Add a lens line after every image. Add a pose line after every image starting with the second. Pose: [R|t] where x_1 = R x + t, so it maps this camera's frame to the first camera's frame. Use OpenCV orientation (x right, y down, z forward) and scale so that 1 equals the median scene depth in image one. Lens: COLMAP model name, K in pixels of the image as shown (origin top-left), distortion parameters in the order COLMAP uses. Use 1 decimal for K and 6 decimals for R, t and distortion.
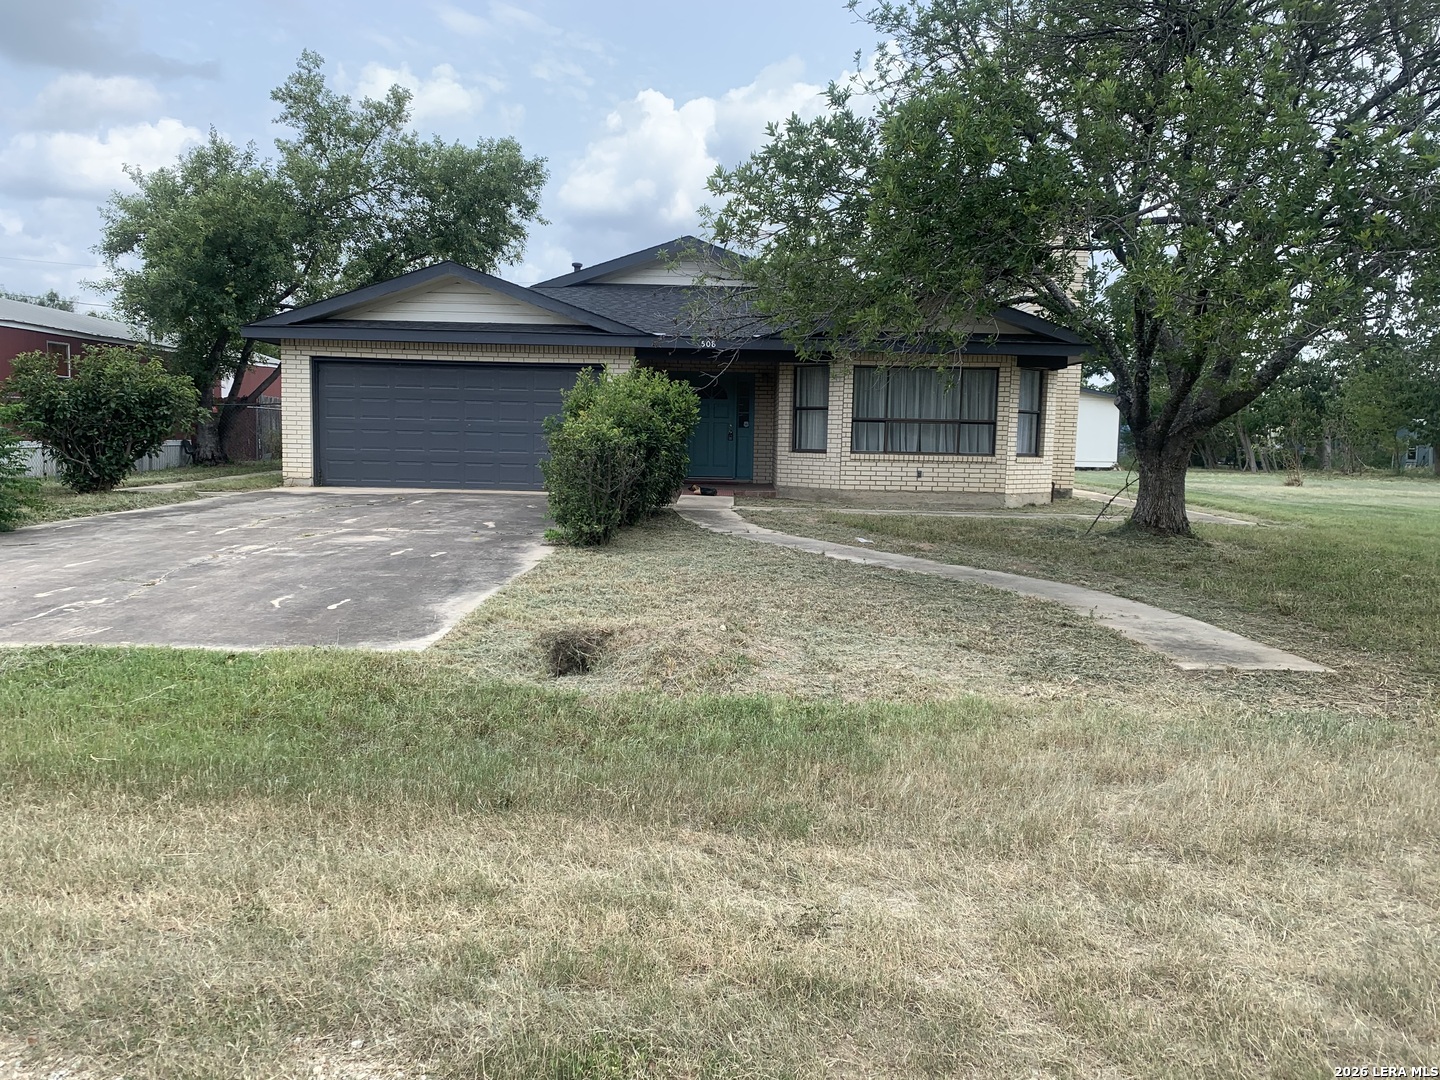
lens RADIAL K [[1087.0, 0, 718.5], [0, 1087.0, 541.2], [0, 0, 1]] dist [0.008099, -0.023741]
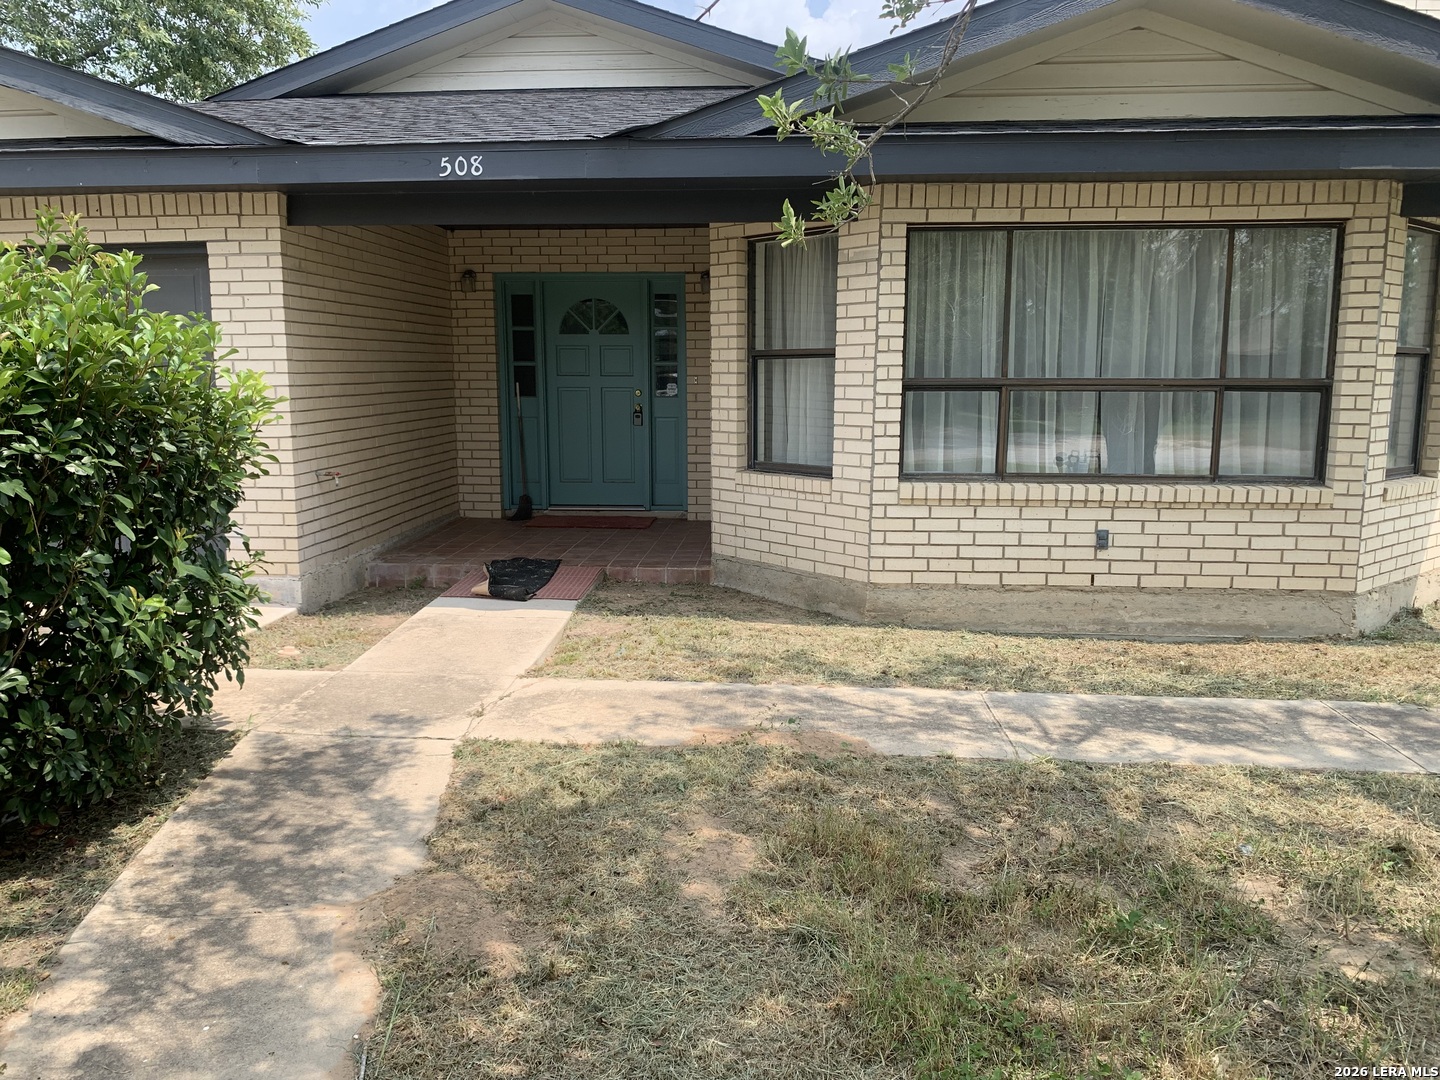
lens RADIAL K [[1087.0, 0, 717.8], [0, 1087.0, 536.8], [0, 0, 1]] dist [0.008099, -0.023741]
pose [[0.997770, -0.009723, -0.066028, 0.085359], [0.012836, 0.998818, 0.046888, -0.079538], [0.065494, -0.047631, 0.996716, 0.642165]]
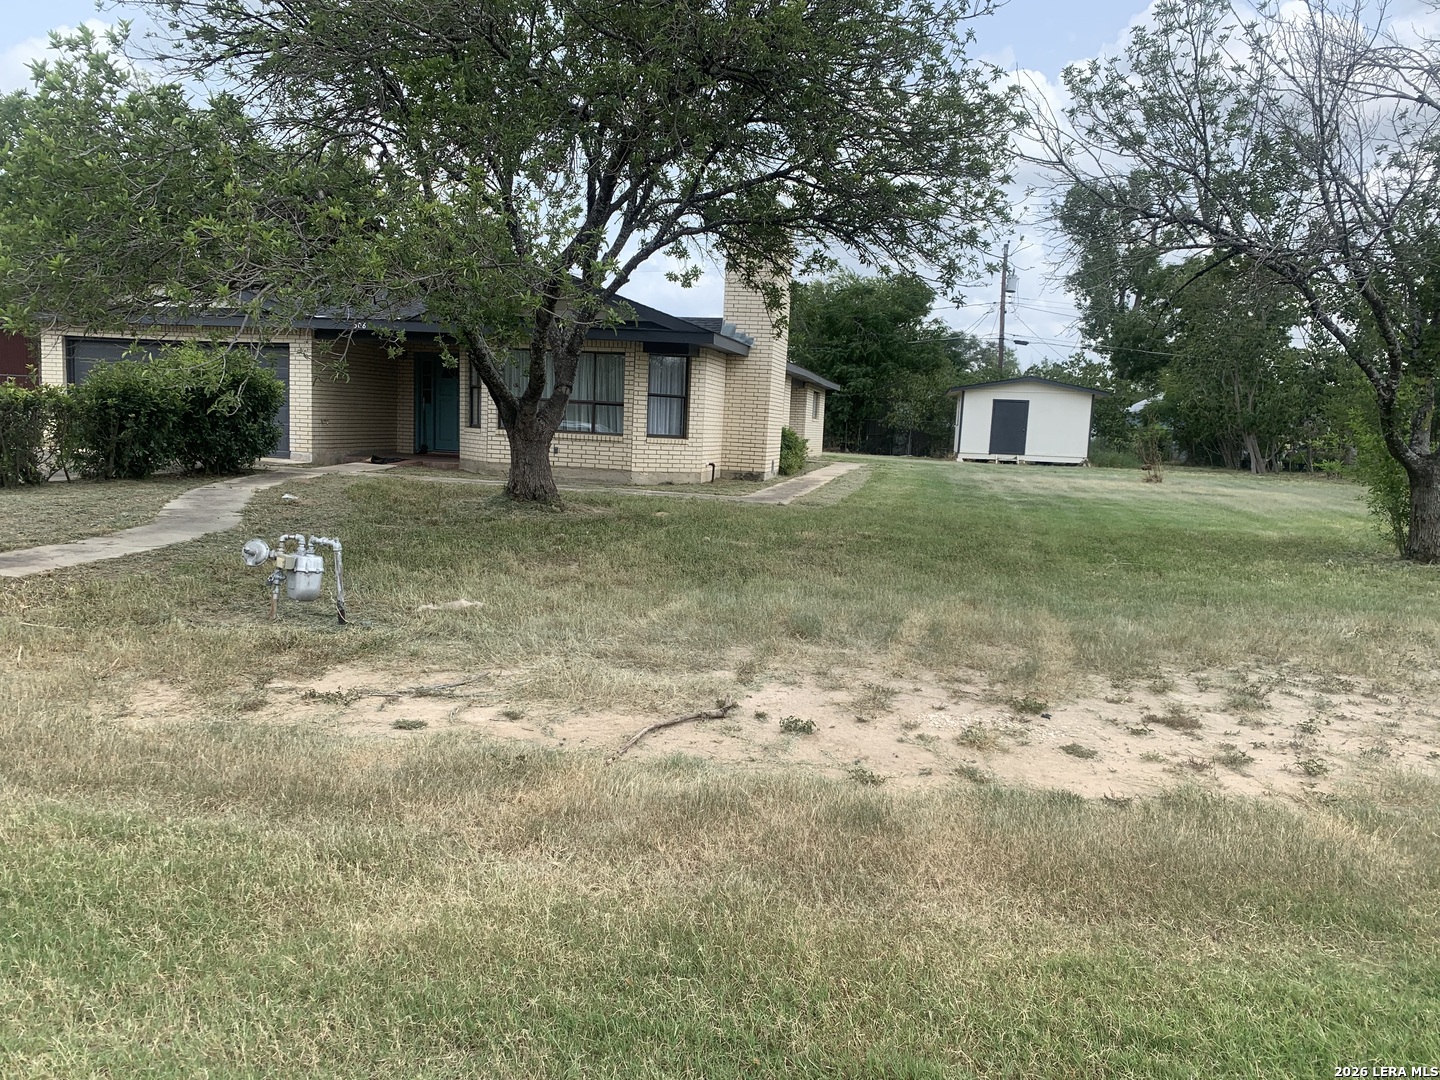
lens RADIAL K [[1087.0, 0, 722.9], [0, 1087.0, 541.4], [0, 0, 1]] dist [0.008099, -0.023741]
pose [[0.986260, 0.042416, -0.159663, 0.520317], [-0.040945, 0.999083, 0.012488, 0.008344], [0.160046, -0.005779, 0.987093, -0.039076]]
